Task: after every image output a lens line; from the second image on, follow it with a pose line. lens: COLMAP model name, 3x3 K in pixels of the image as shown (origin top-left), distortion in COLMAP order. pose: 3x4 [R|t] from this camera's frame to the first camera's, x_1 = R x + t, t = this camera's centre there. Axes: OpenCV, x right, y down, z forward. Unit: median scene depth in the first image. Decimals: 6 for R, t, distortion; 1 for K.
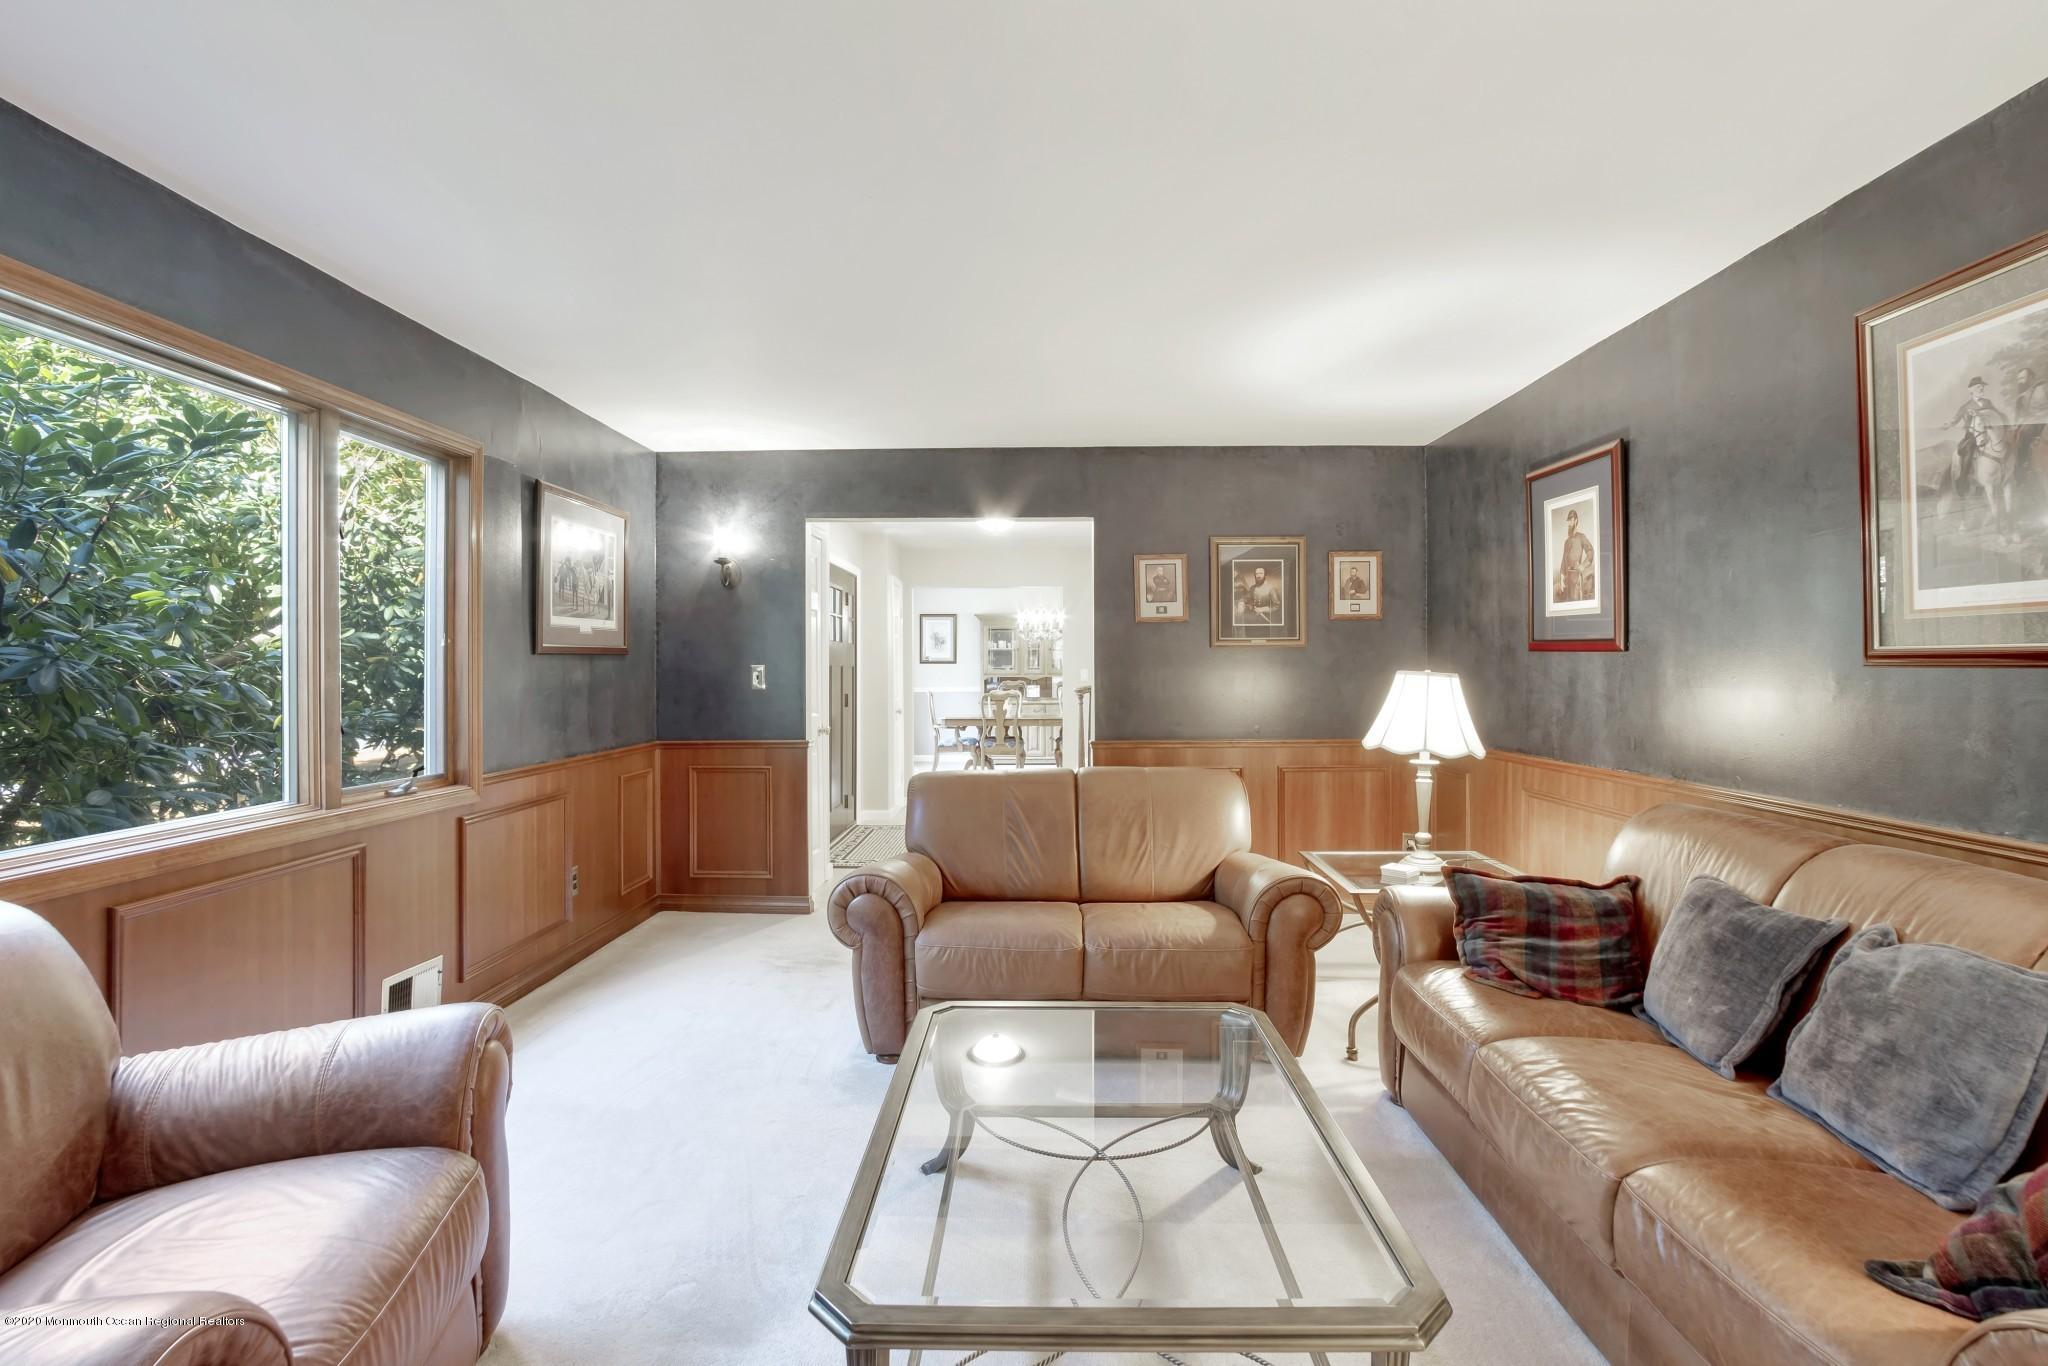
lens RADIAL K [[952.2, 0, 1025.6], [0, 952.2, 669.4], [0, 0, 1]] dist [0.011353, -0.000047]
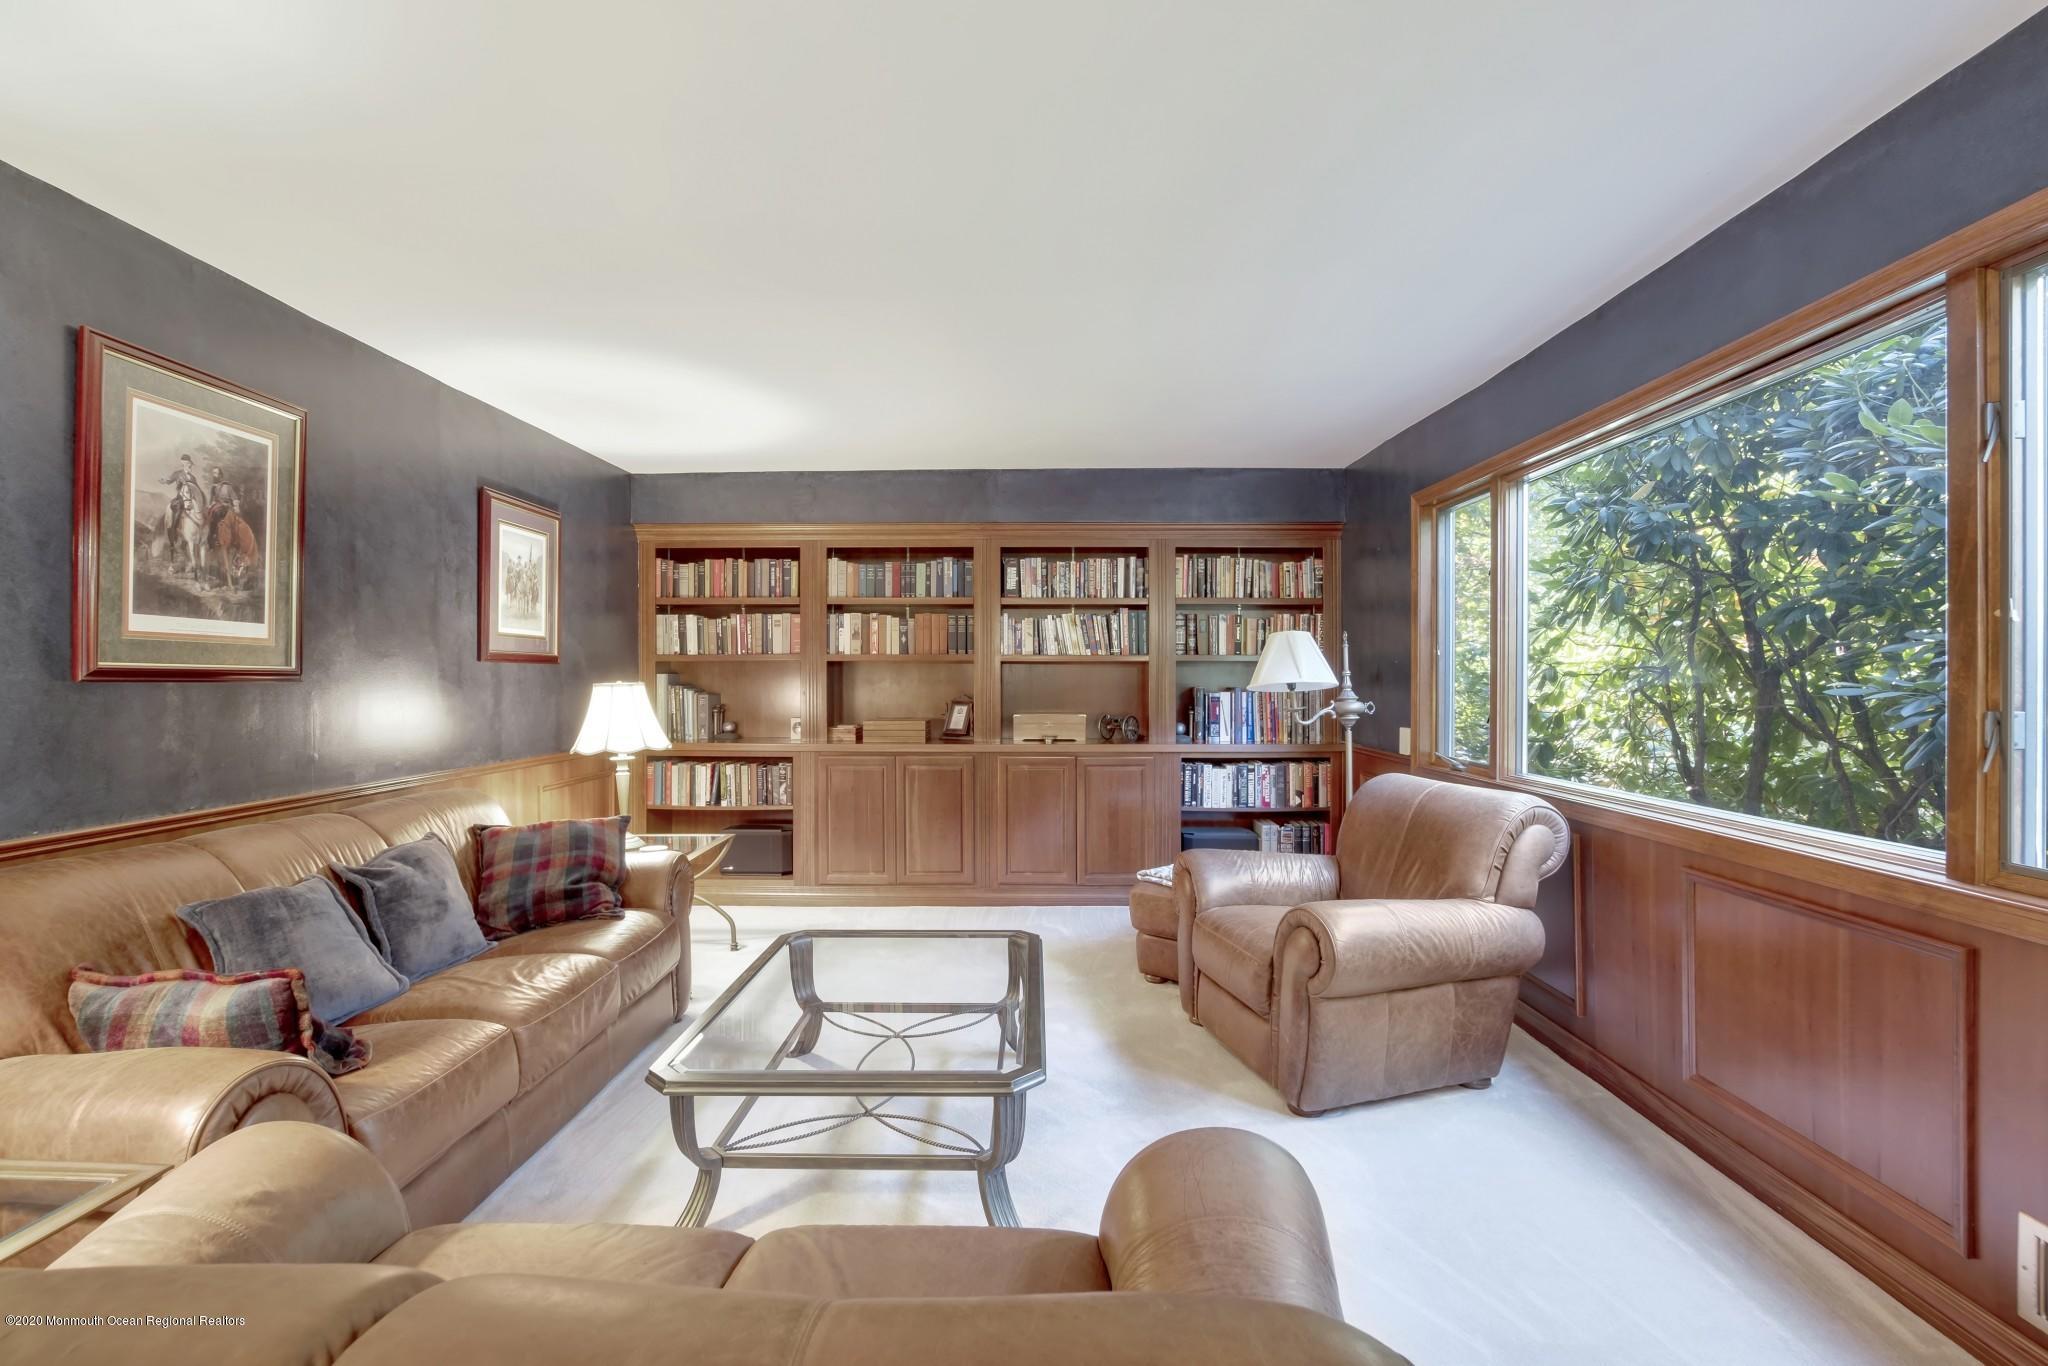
lens RADIAL K [[952.2, 0, 1023.6], [0, 952.2, 673.8], [0, 0, 1]] dist [0.011353, -0.000047]
pose [[-0.999884, 0.008258, -0.012788, -0.100244], [0.008289, 0.999963, -0.002338, -0.001441], [0.012768, -0.002444, -0.999915, 2.248114]]
